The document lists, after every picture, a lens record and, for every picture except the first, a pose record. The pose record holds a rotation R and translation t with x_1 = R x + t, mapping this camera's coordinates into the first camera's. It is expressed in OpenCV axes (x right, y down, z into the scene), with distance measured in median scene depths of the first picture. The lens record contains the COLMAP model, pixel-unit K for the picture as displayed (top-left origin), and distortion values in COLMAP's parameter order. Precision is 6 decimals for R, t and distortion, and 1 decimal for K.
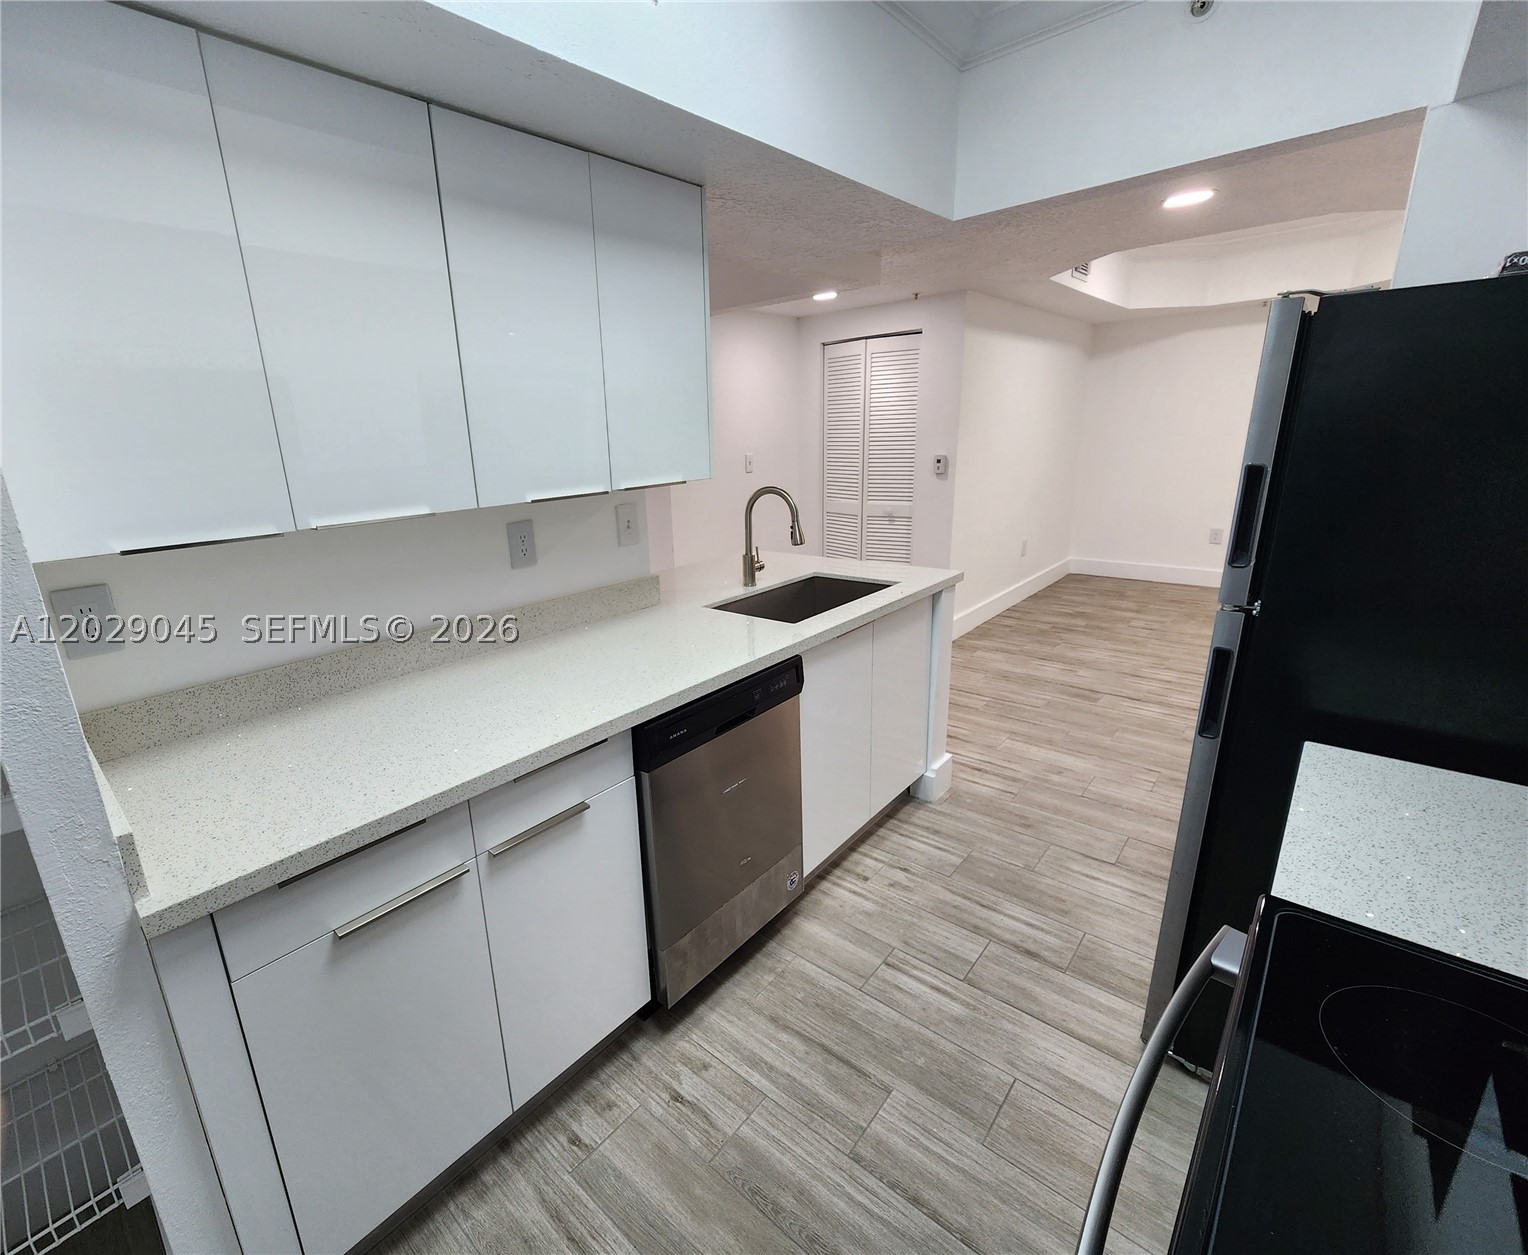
lens RADIAL K [[680.6, 0, 693.0], [0, 680.6, 620.6], [0, 0, 1]] dist [-0.008293, -0.000813]
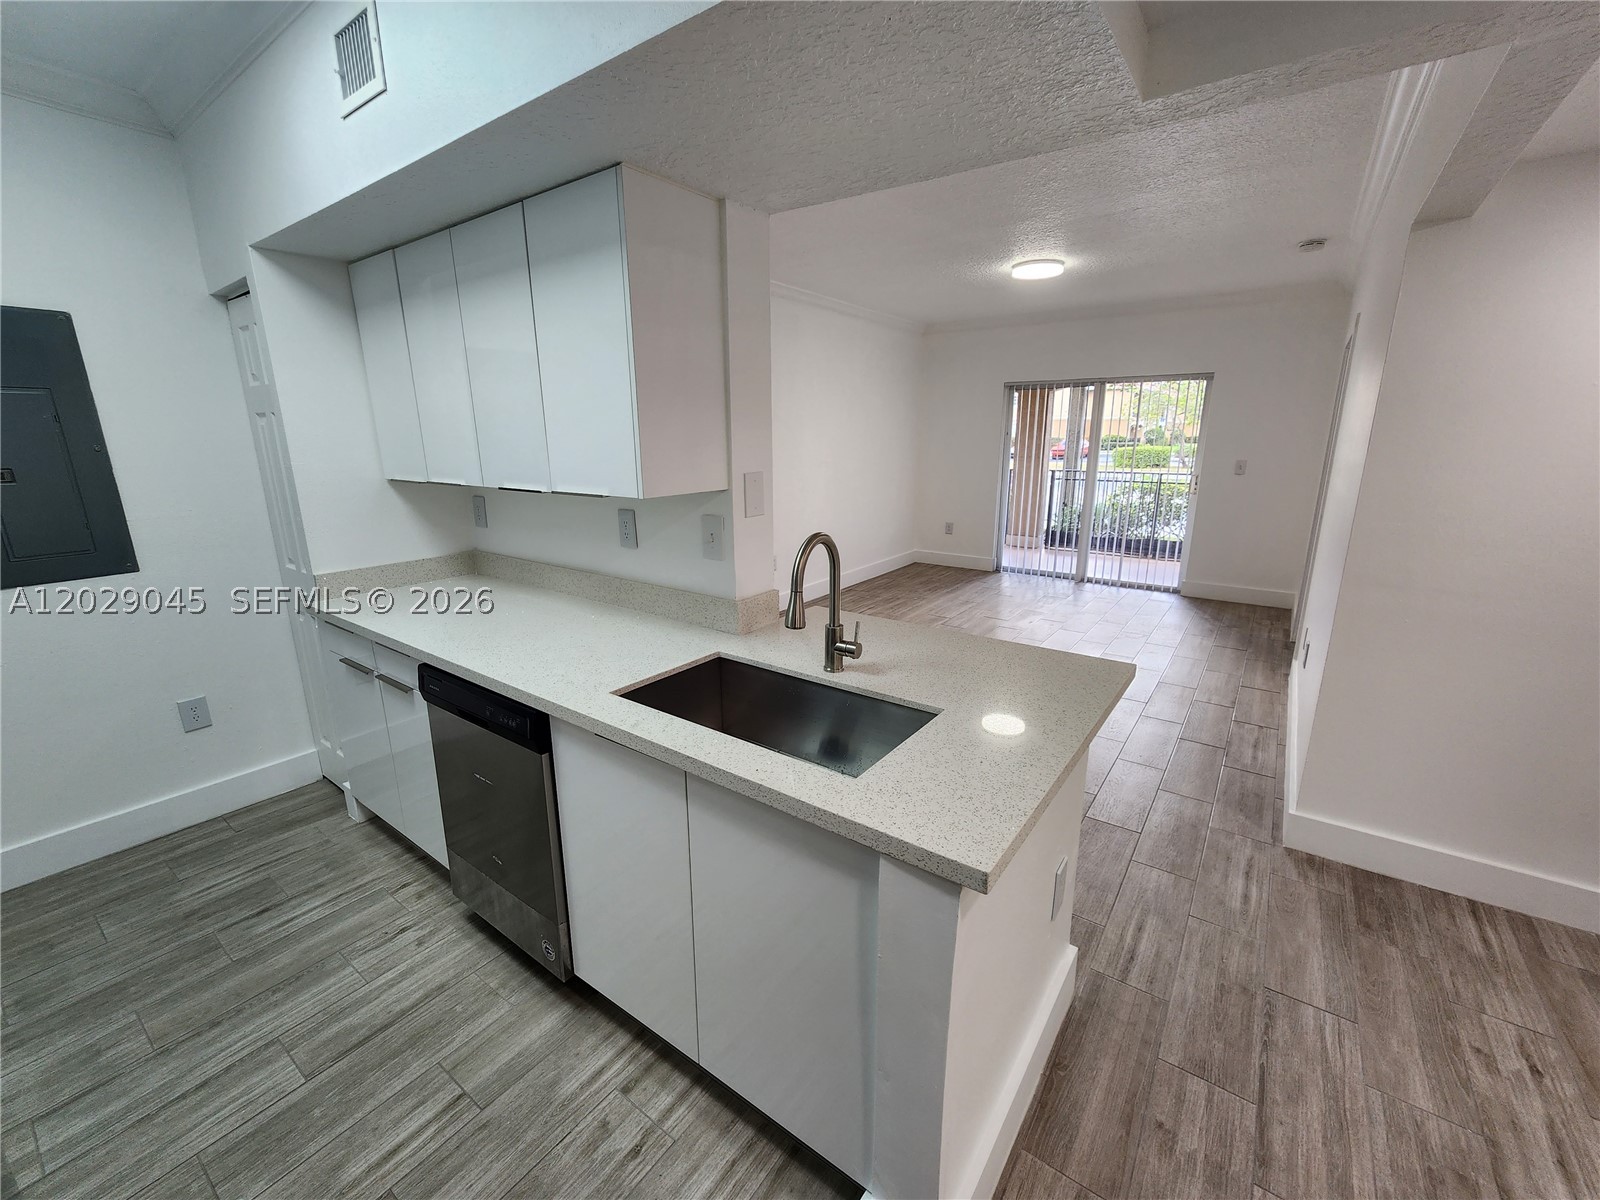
lens RADIAL K [[655.9, 0, 812.4], [0, 655.9, 605.9], [0, 0, 1]] dist [-0.003627, 0.000847]
pose [[0.130291, 0.292912, -0.947221, 0.477992], [-0.271445, 0.929401, 0.250064, -0.188731], [0.953594, 0.224537, 0.200602, 0.579306]]
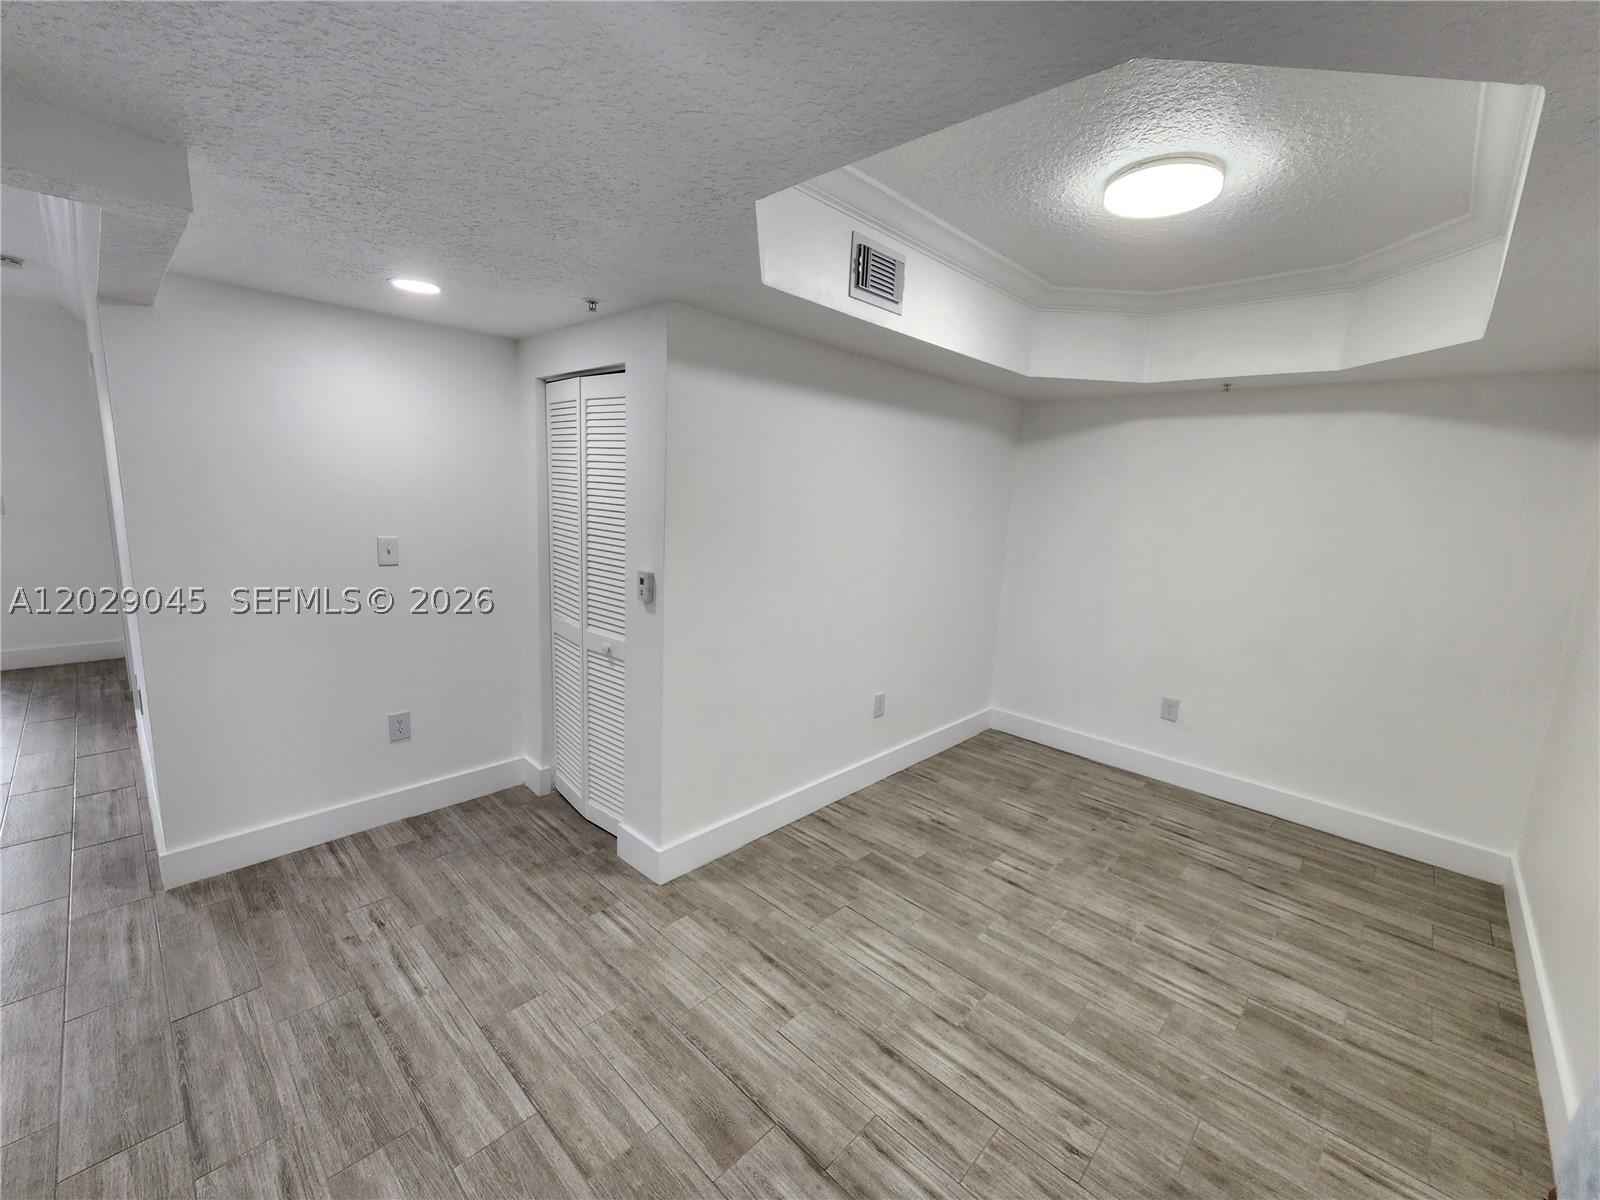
lens RADIAL K [[655.9, 0, 793.0], [0, 655.9, 597.4], [0, 0, 1]] dist [-0.003627, 0.000847]
pose [[0.995919, 0.089916, 0.007766, 0.588123], [-0.088485, 0.989750, -0.112099, -0.201731], [-0.017766, 0.110954, 0.993667, 0.519698]]
